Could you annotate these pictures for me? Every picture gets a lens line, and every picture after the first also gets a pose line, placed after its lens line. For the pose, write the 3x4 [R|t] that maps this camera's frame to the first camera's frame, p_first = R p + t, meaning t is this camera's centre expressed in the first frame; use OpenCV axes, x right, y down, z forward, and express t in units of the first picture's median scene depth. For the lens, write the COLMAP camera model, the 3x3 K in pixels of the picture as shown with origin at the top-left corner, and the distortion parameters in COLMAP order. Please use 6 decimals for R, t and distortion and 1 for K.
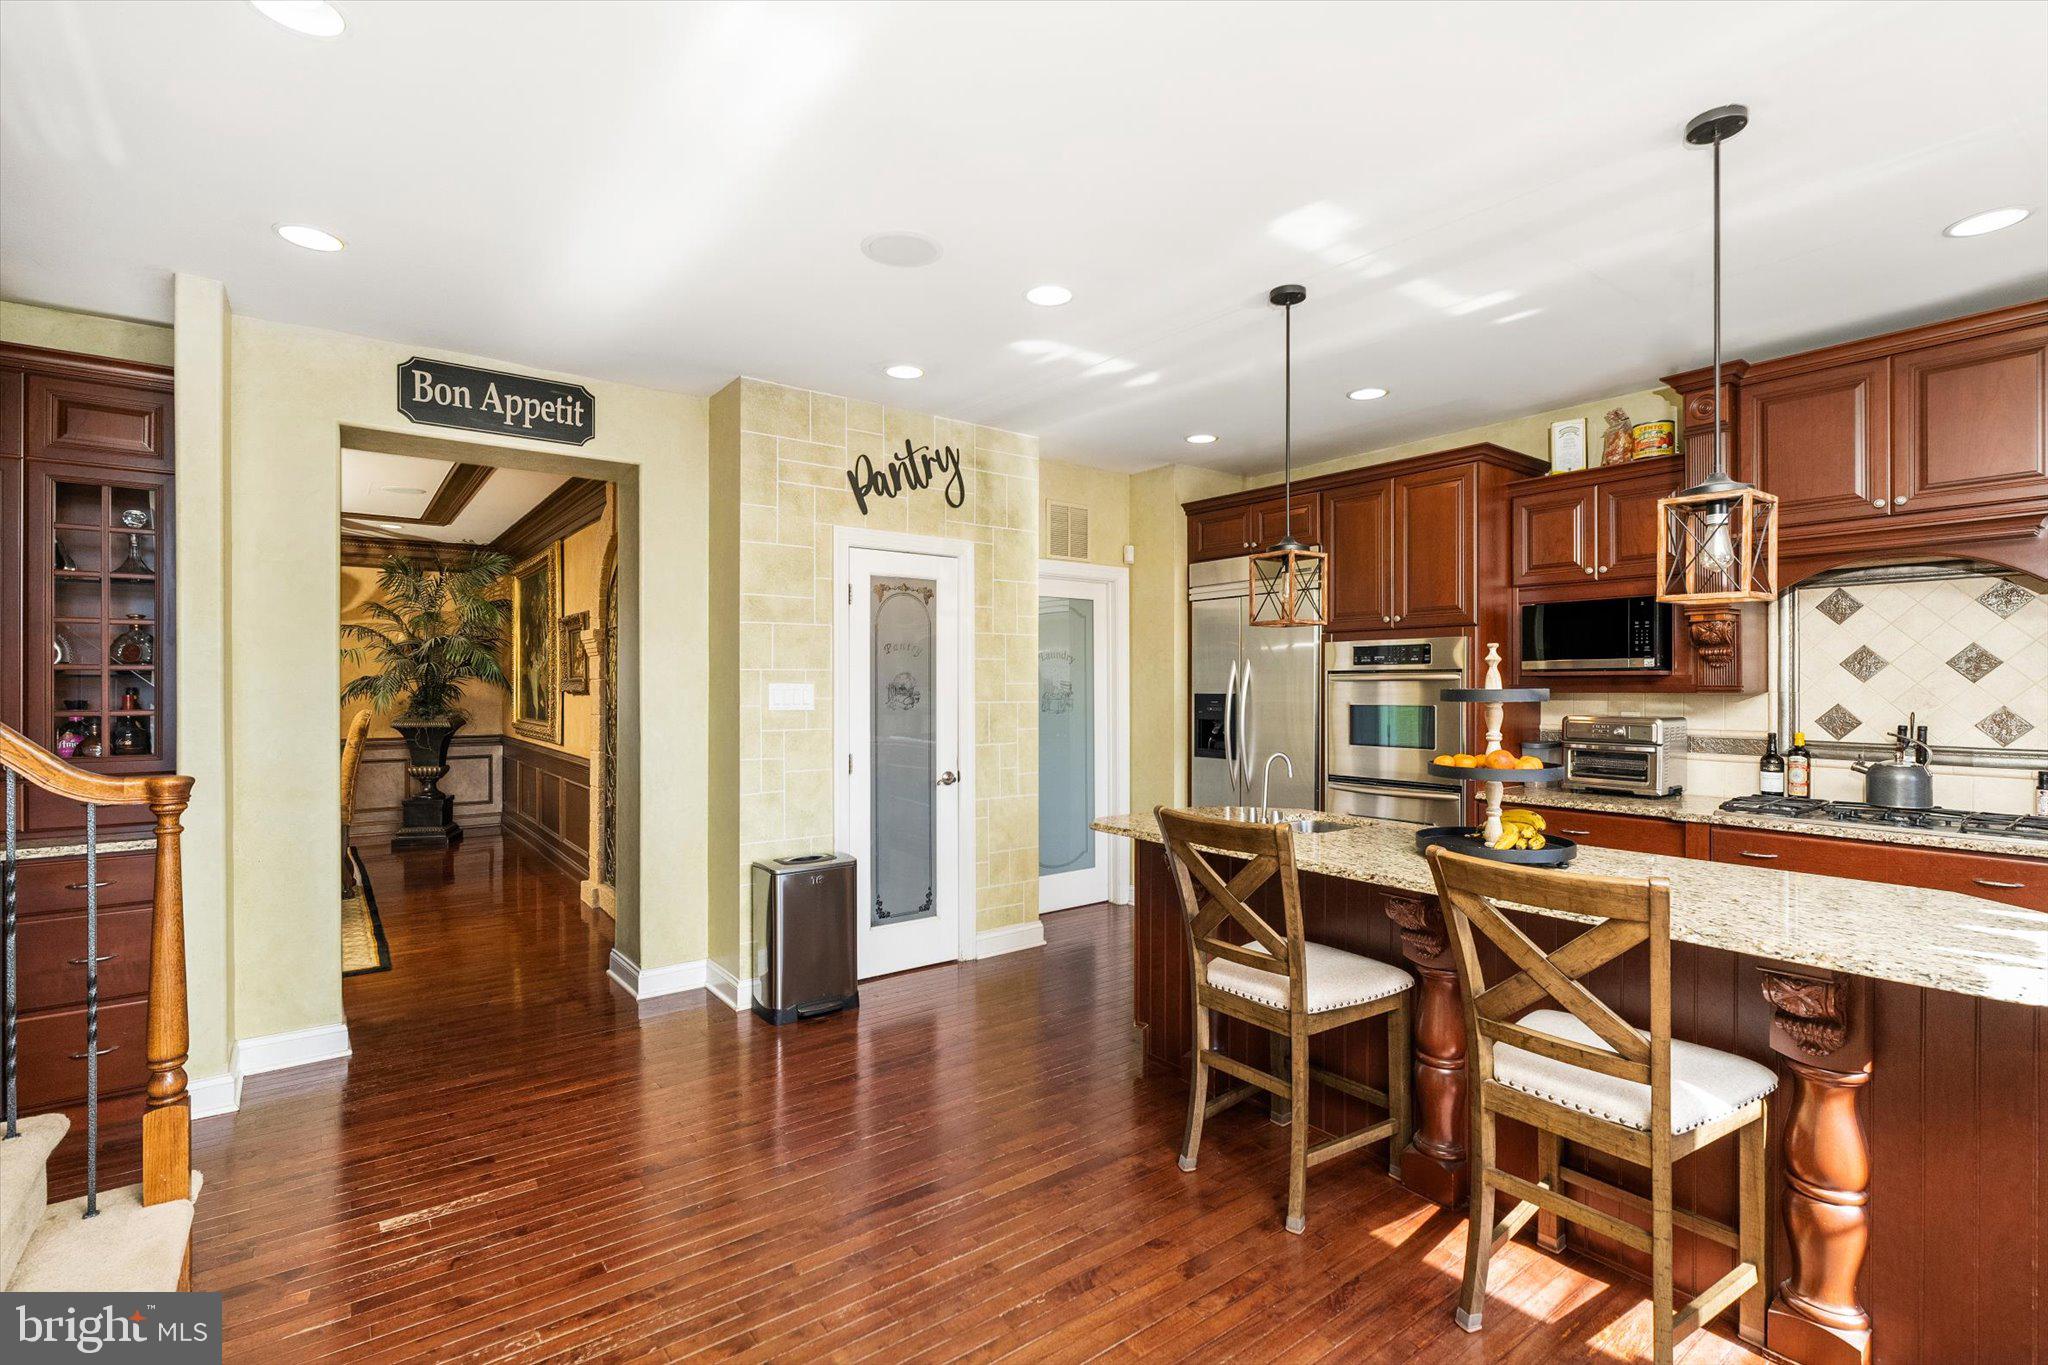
lens RADIAL K [[929.5, 0, 1027.9], [0, 929.5, 683.9], [0, 0, 1]] dist [-0.003100, 0.000138]
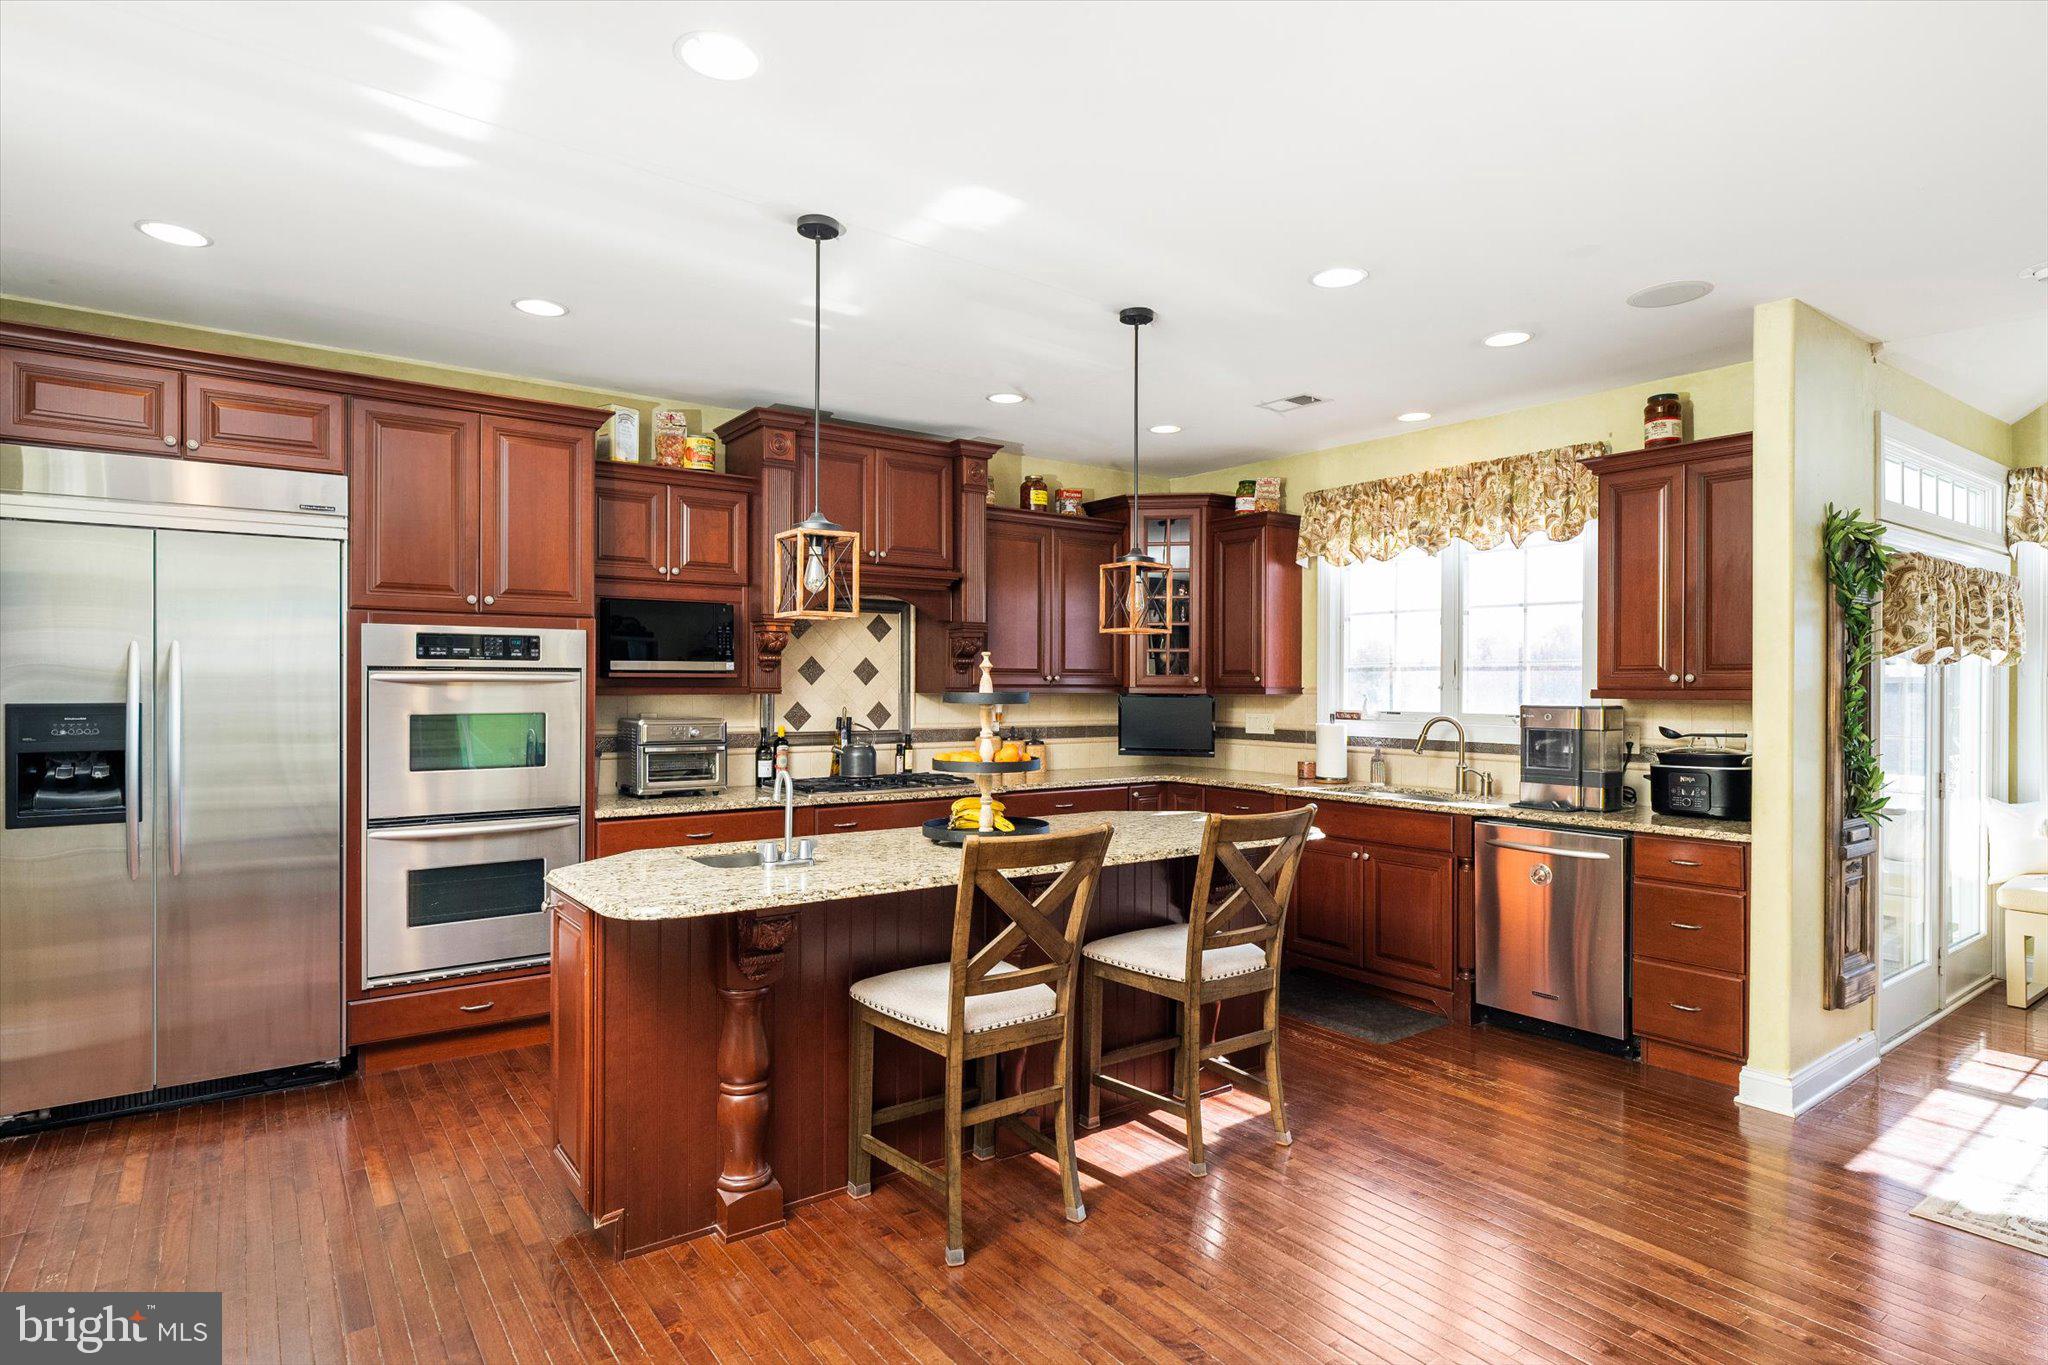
lens RADIAL K [[1060.5, 0, 1028.5], [0, 1060.5, 689.4], [0, 0, 1]] dist [-0.002436, -0.000510]
pose [[0.029587, -0.002878, 0.999558, -0.535071], [-0.002135, 0.999993, 0.002942, -0.000311], [-0.999560, -0.002222, 0.029581, 0.617635]]
